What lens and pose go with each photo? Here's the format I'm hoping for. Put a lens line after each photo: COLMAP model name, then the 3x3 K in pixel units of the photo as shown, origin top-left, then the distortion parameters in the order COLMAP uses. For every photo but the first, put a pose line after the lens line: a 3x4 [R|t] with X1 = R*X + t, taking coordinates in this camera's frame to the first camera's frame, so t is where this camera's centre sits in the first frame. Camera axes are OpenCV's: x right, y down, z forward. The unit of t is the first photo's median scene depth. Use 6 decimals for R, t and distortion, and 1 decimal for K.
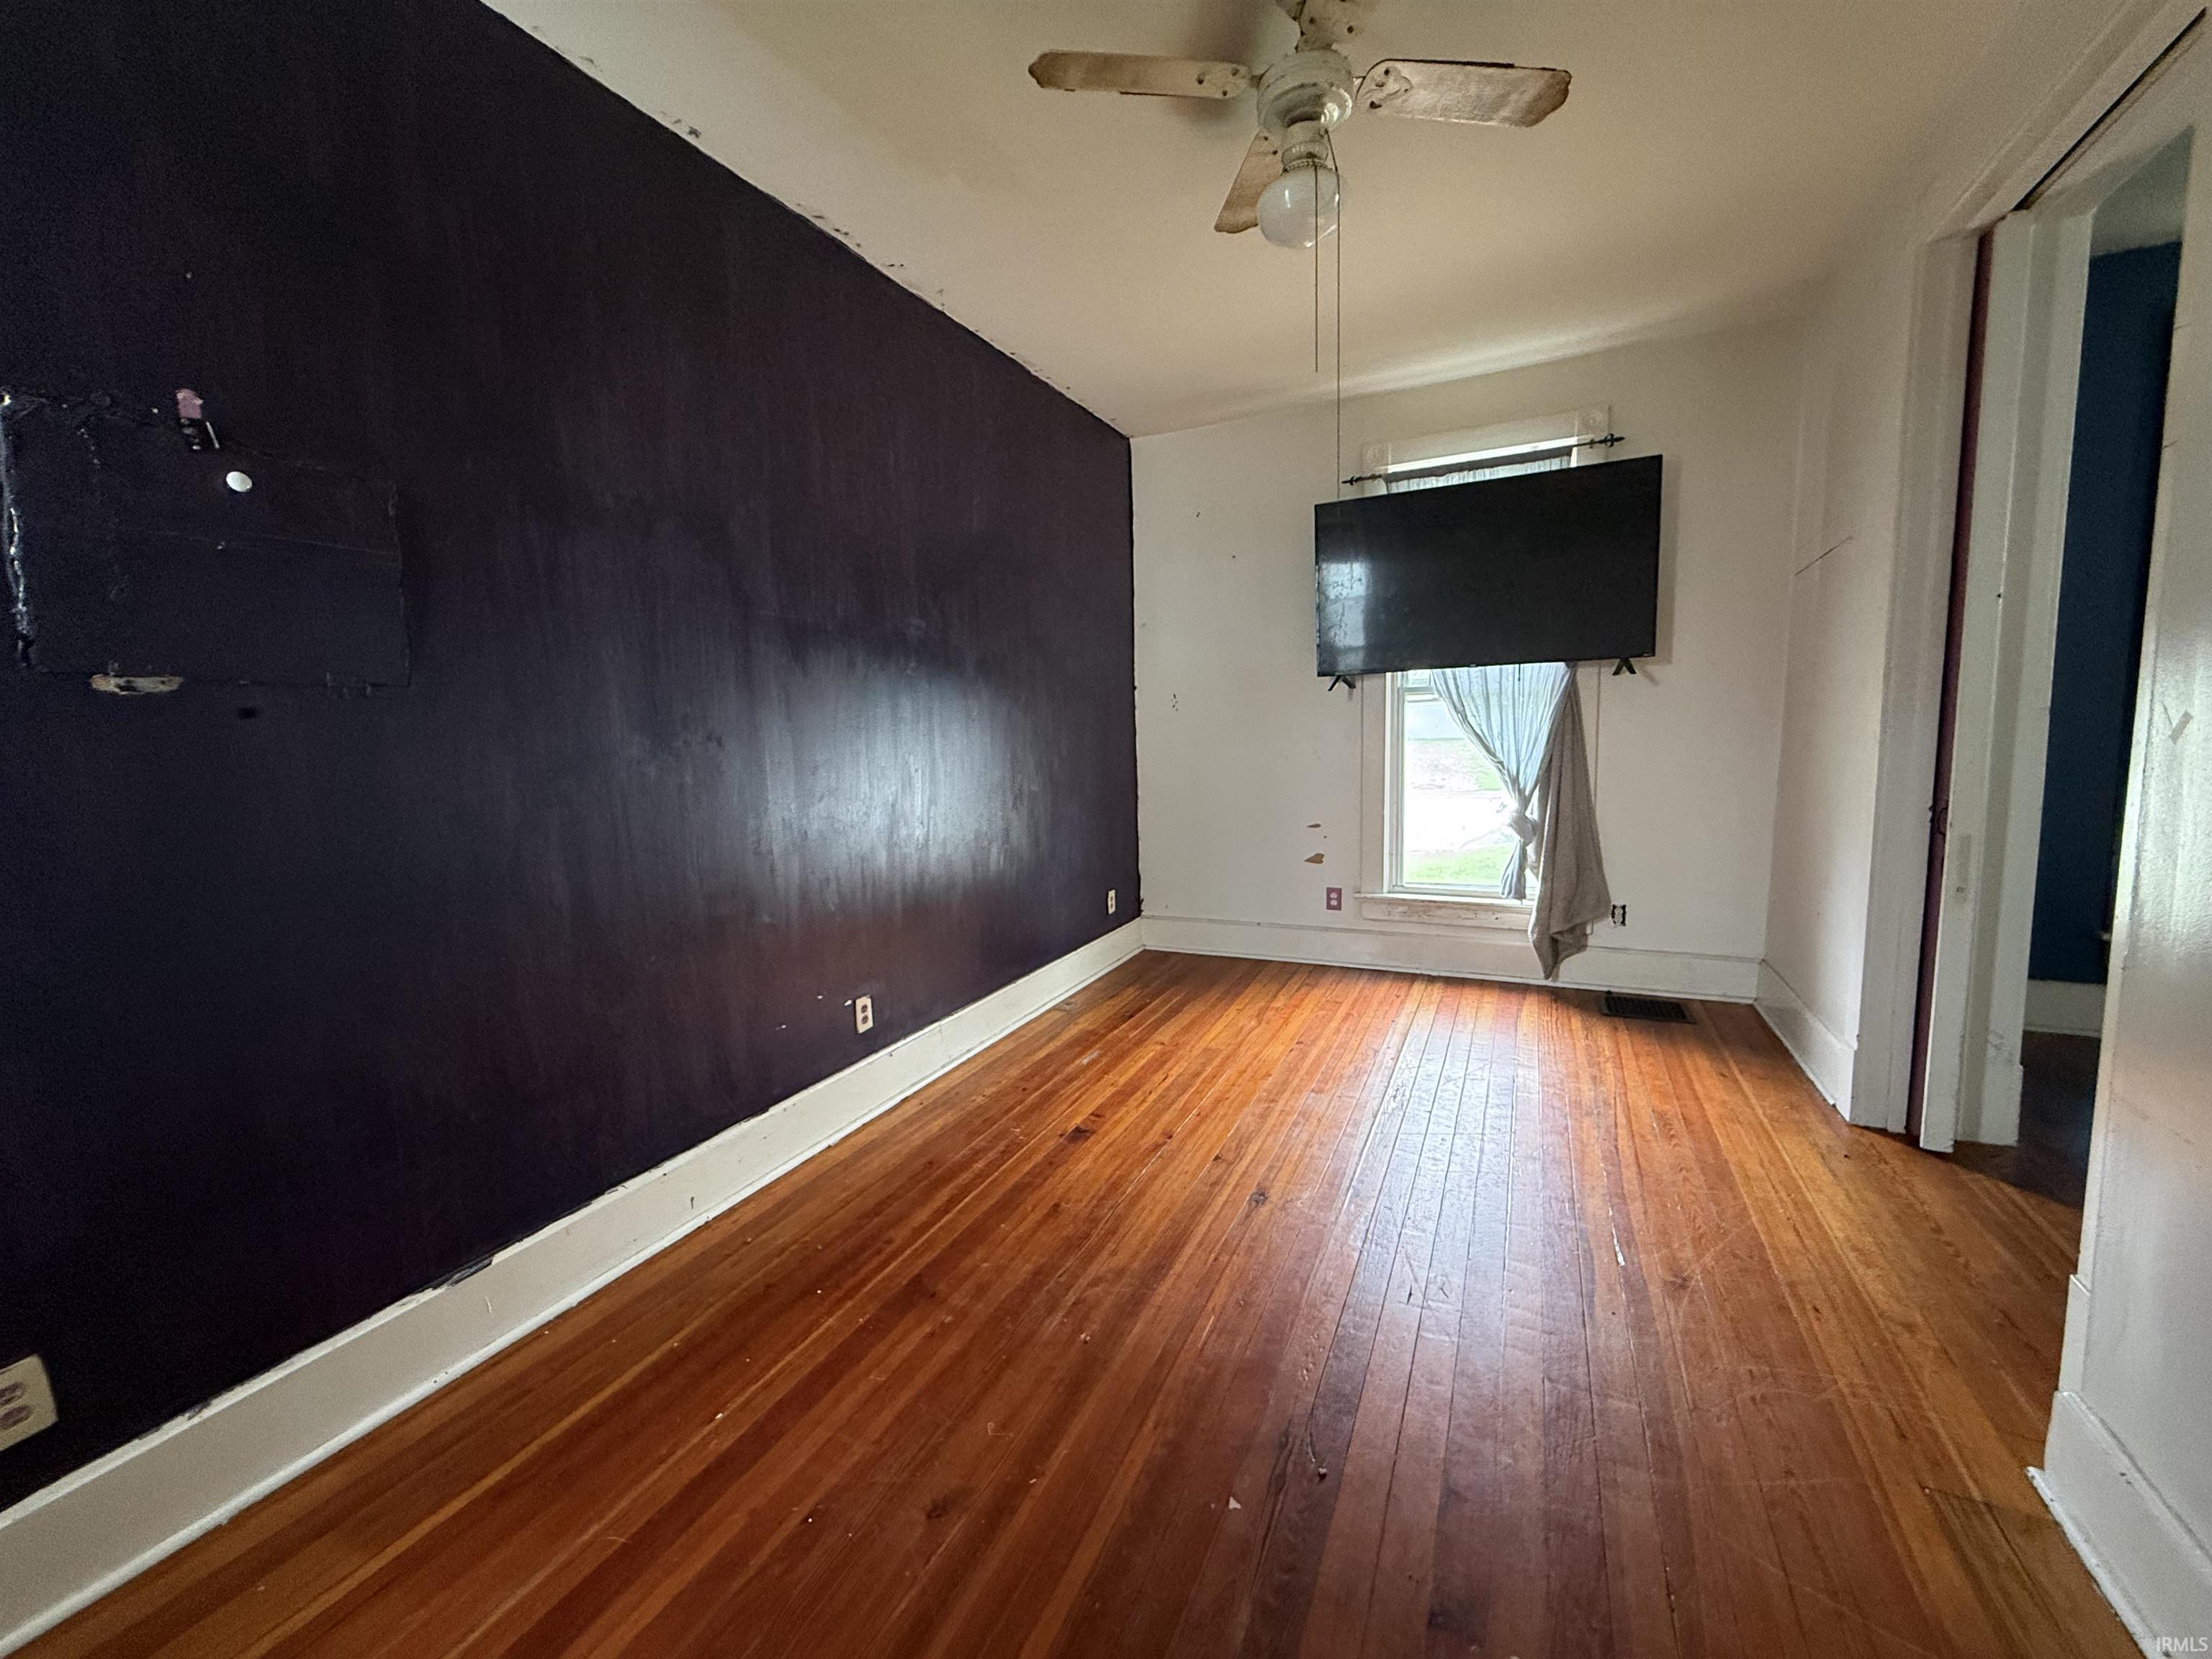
lens RADIAL K [[875.4, 0, 1097.0], [0, 875.4, 830.4], [0, 0, 1]] dist [0.001319, -0.000374]
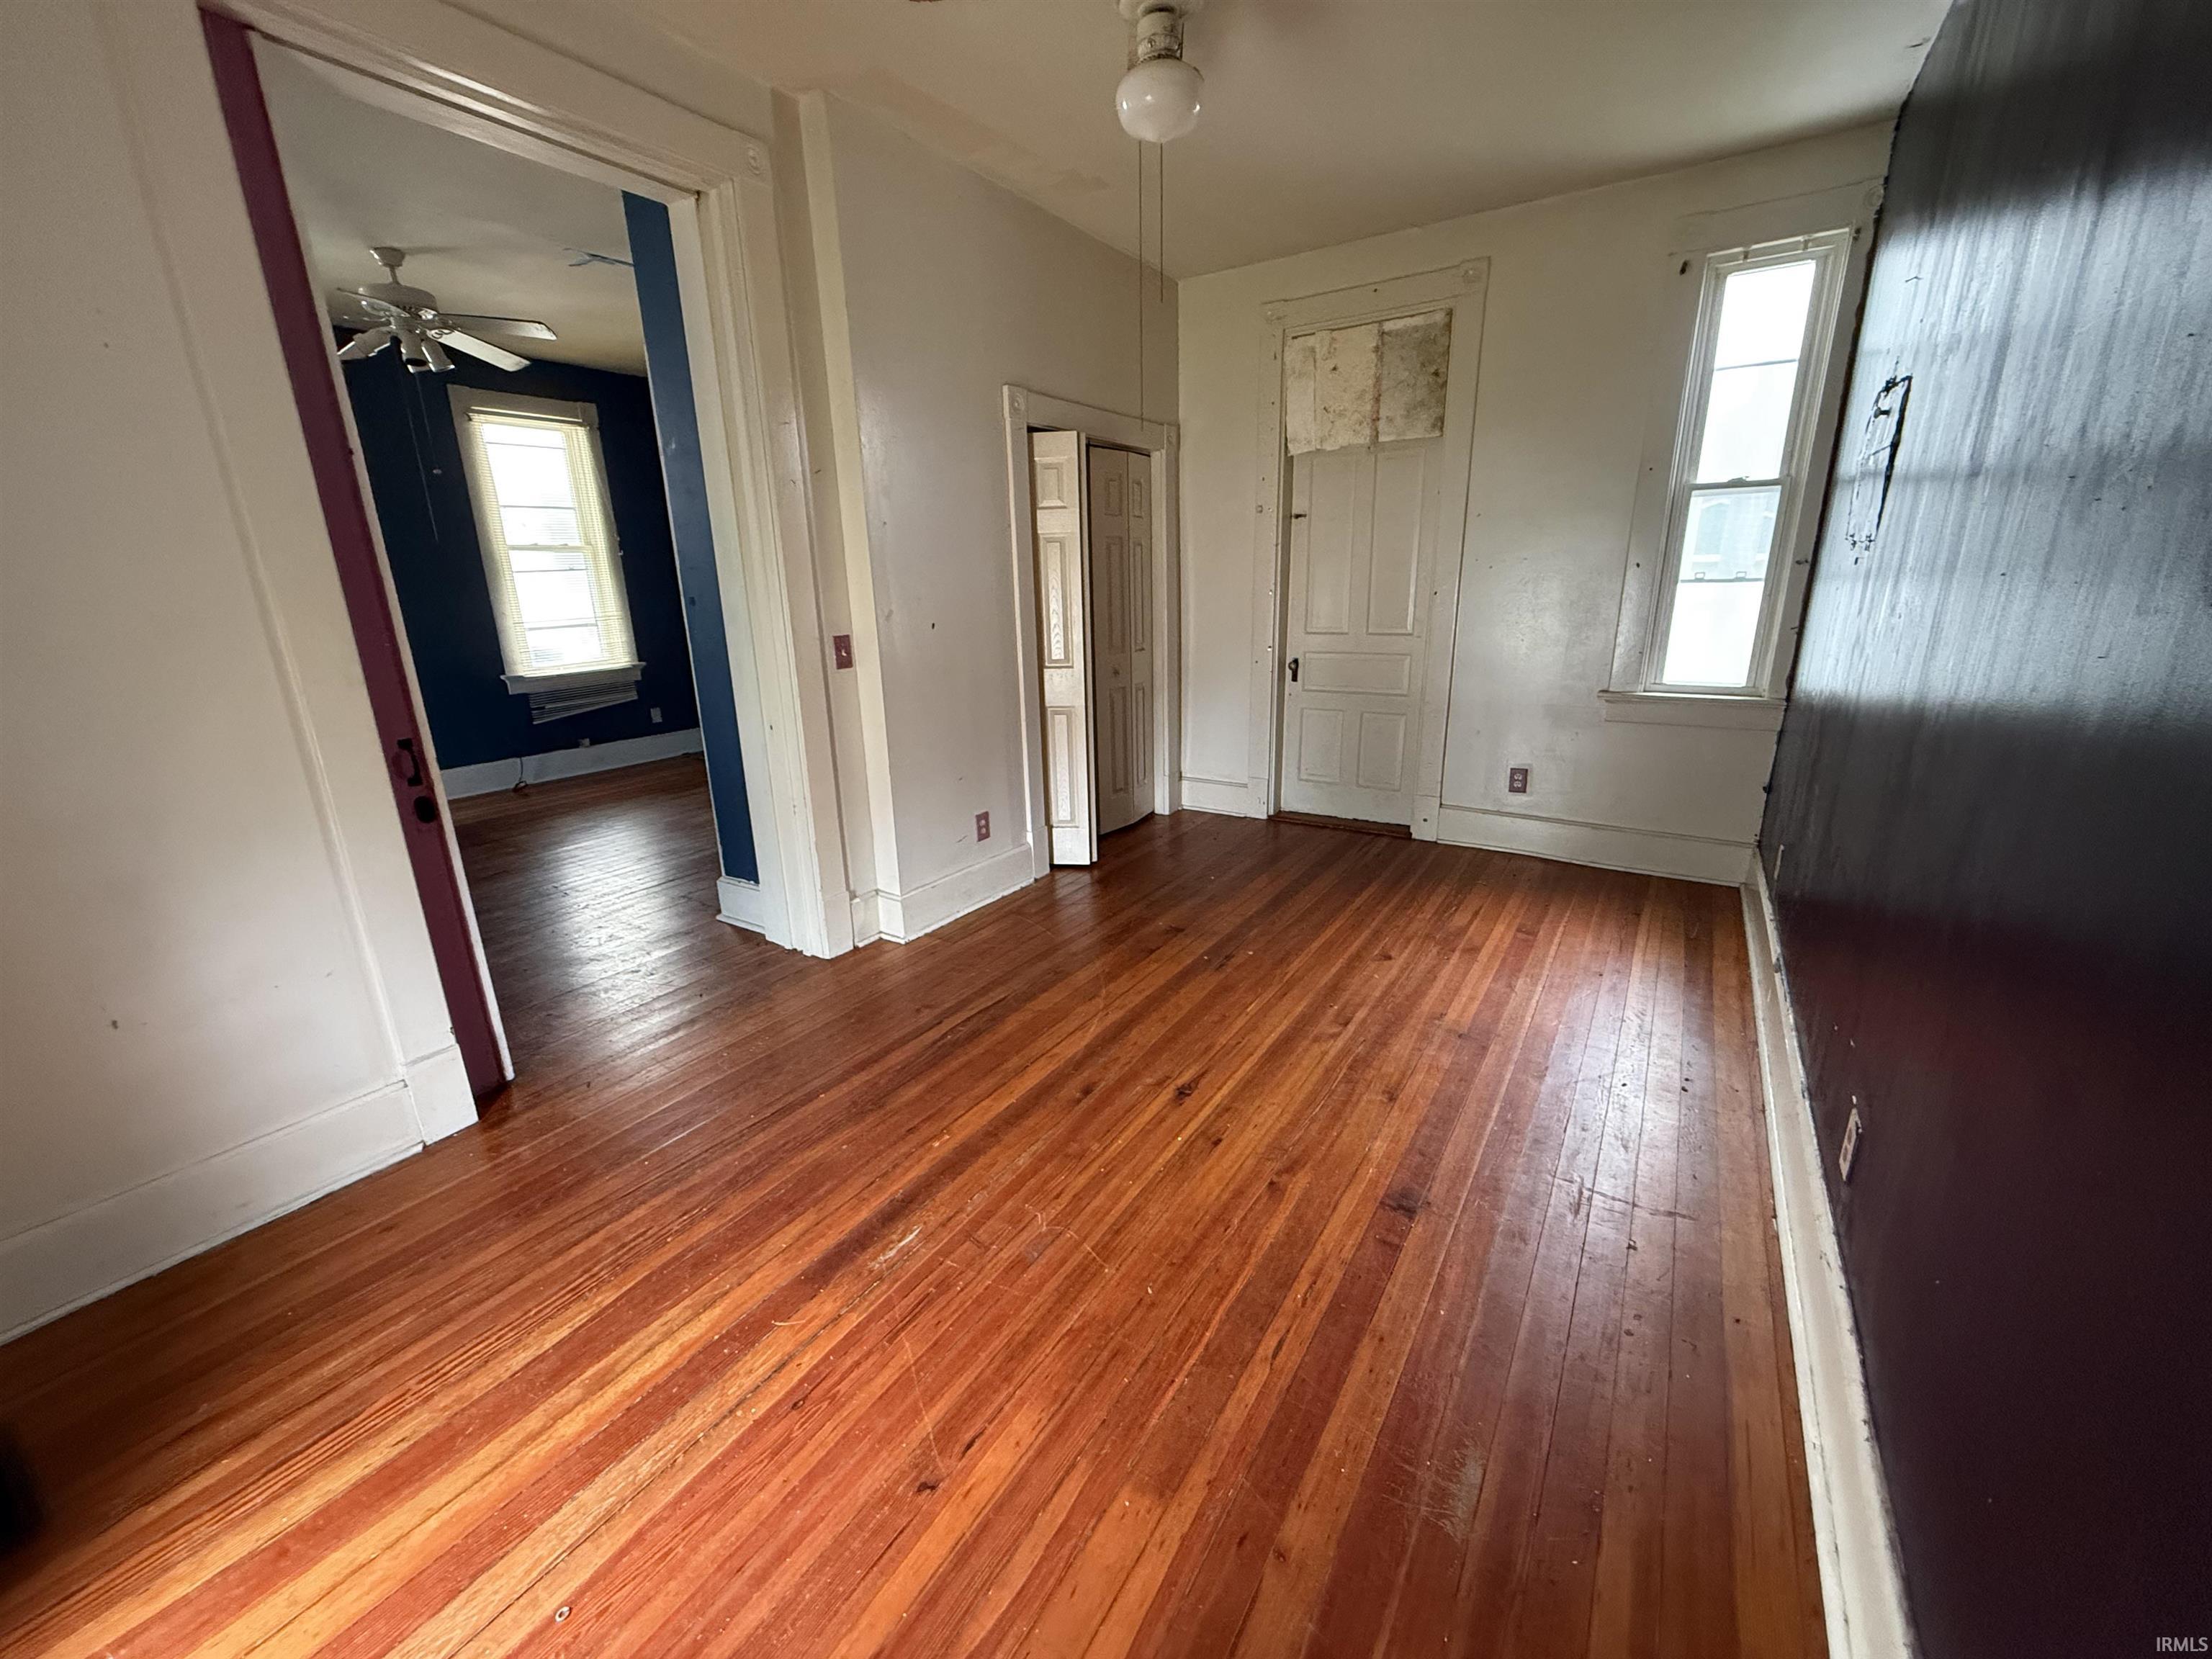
lens RADIAL K [[875.4, 0, 1097.0], [0, 875.4, 830.4], [0, 0, 1]] dist [0.001319, -0.000374]
pose [[-0.990493, 0.019998, 0.136102, 0.135466], [0.071674, 0.919495, 0.386511, -0.243429], [-0.117416, 0.392592, -0.912187, 1.725670]]
